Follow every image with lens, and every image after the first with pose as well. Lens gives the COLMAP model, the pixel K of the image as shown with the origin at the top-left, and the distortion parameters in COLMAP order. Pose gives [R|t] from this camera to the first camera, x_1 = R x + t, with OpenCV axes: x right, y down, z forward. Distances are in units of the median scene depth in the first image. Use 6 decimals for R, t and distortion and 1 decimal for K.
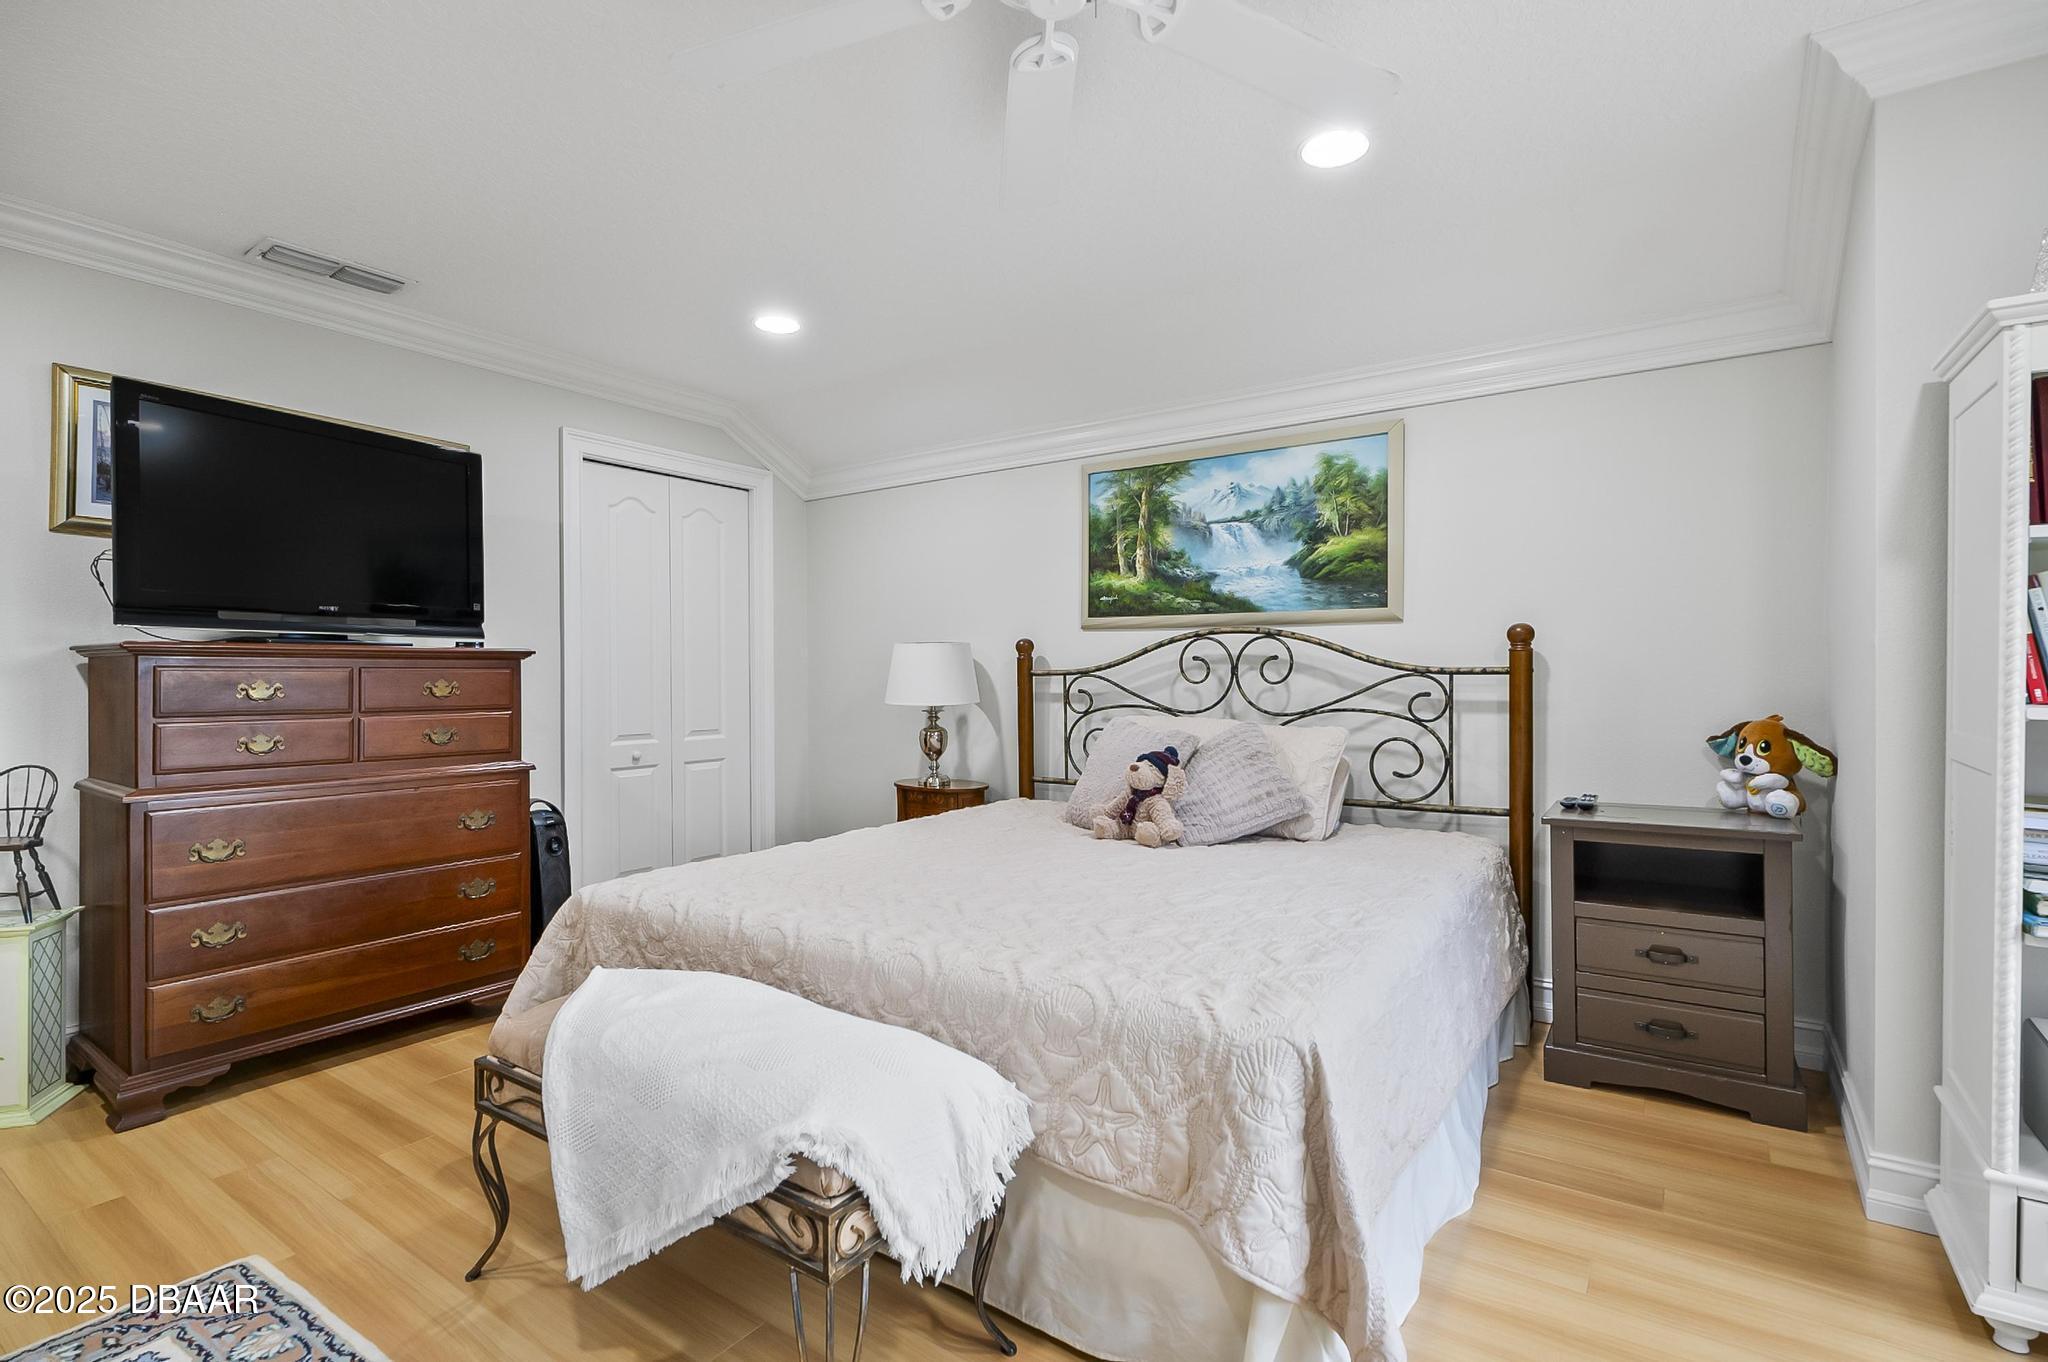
lens RADIAL K [[949.6, 0, 1038.6], [0, 949.6, 676.7], [0, 0, 1]] dist [-0.001188, 0.000248]
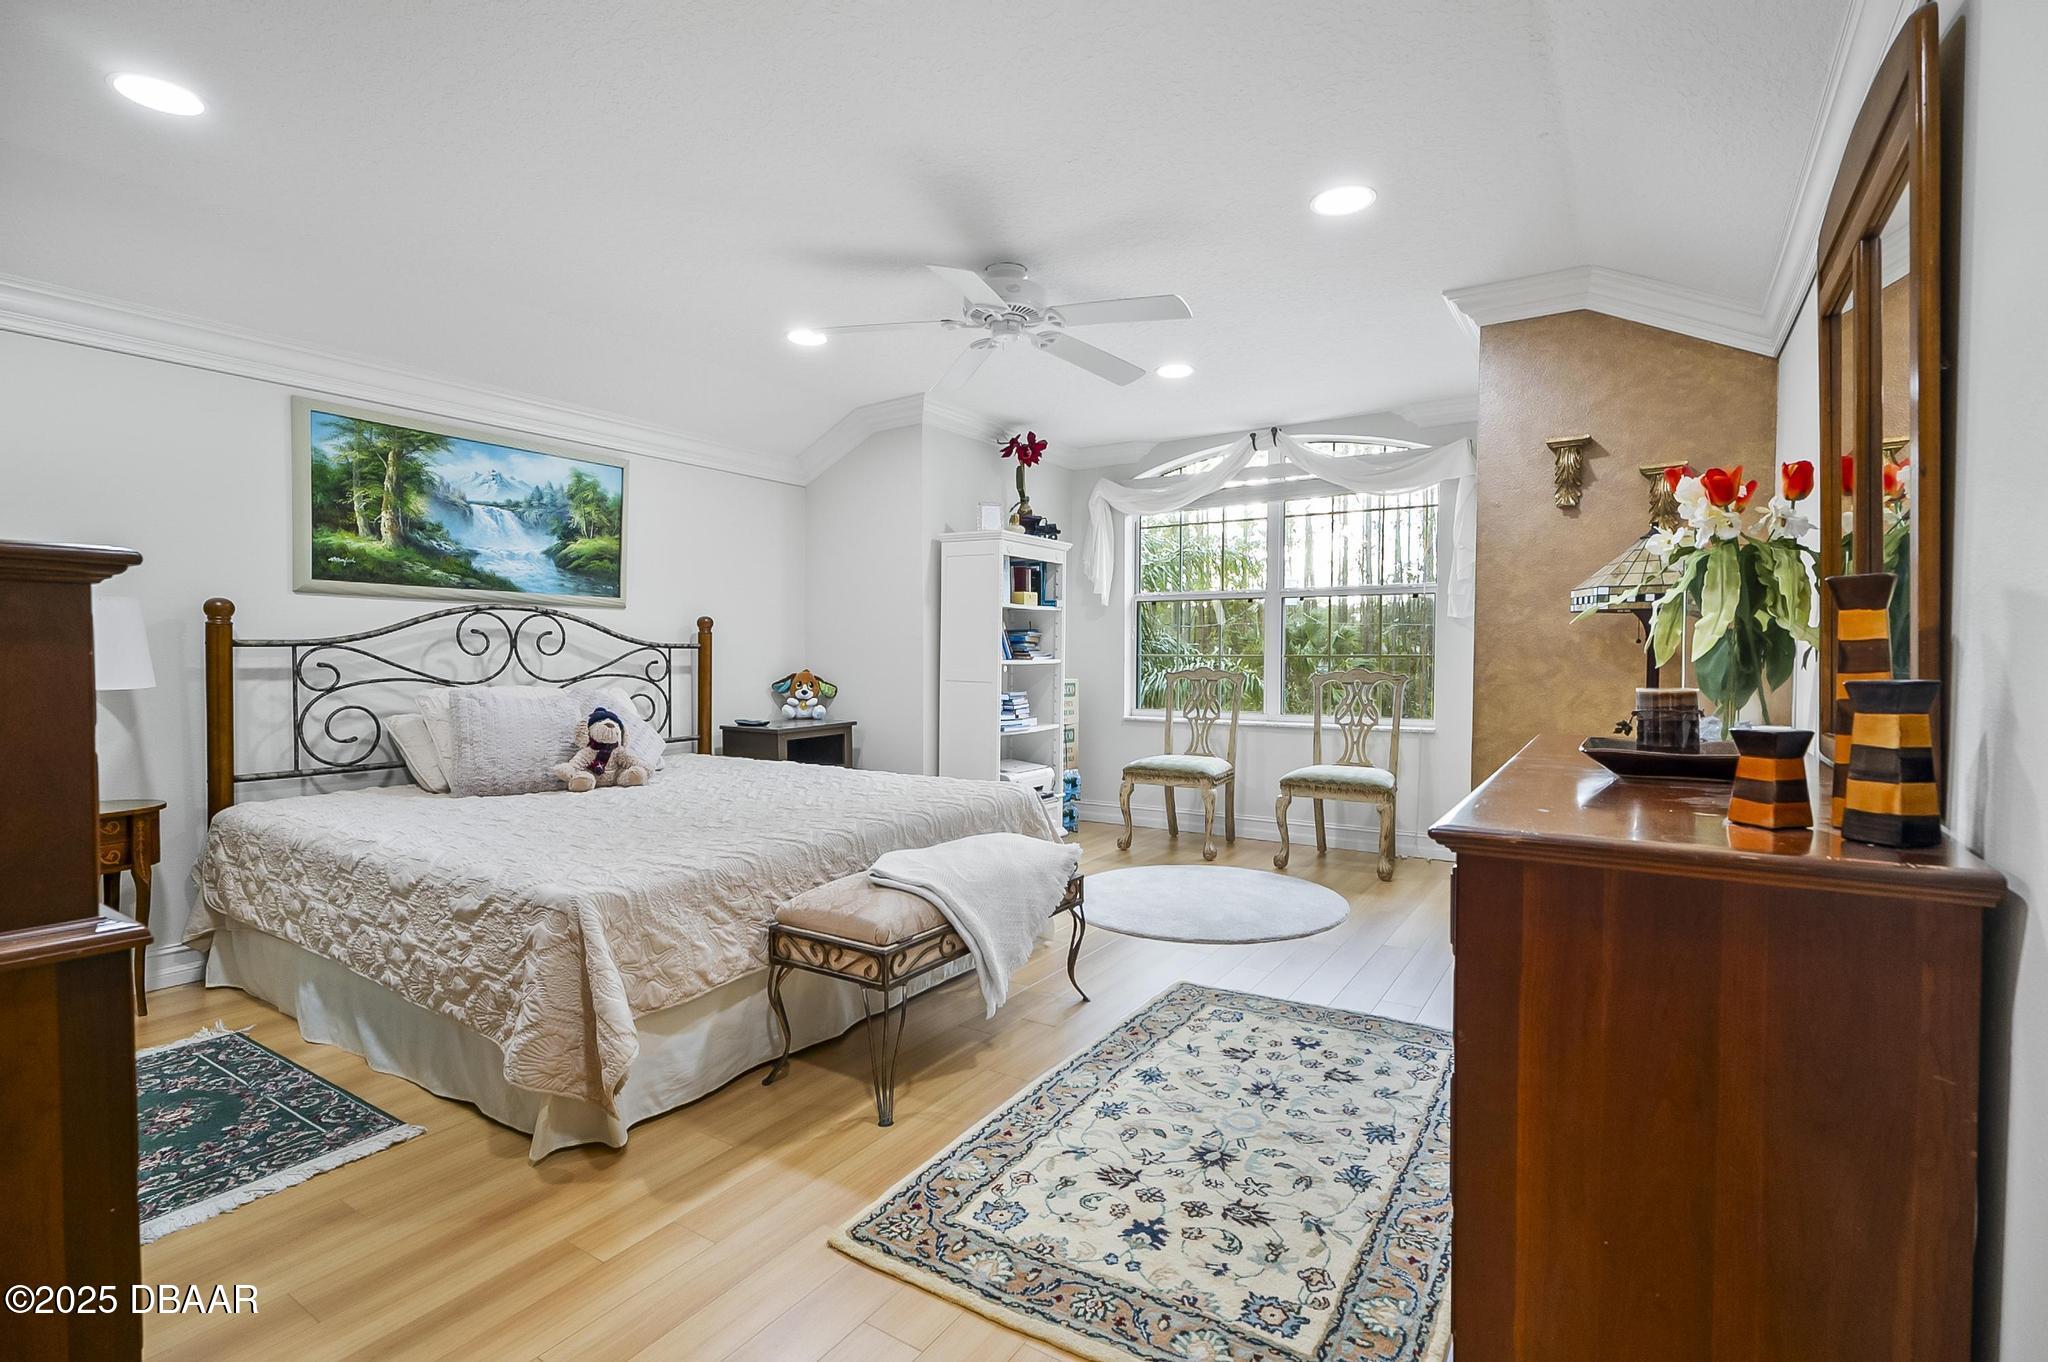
lens RADIAL K [[949.6, 0, 1034.9], [0, 949.6, 670.9], [0, 0, 1]] dist [-0.001188, 0.000248]
pose [[-0.025275, -0.018324, 0.999513, -0.913574], [-0.001552, 0.999832, 0.018290, 0.004242], [-0.999679, -0.001089, -0.025299, 0.413820]]
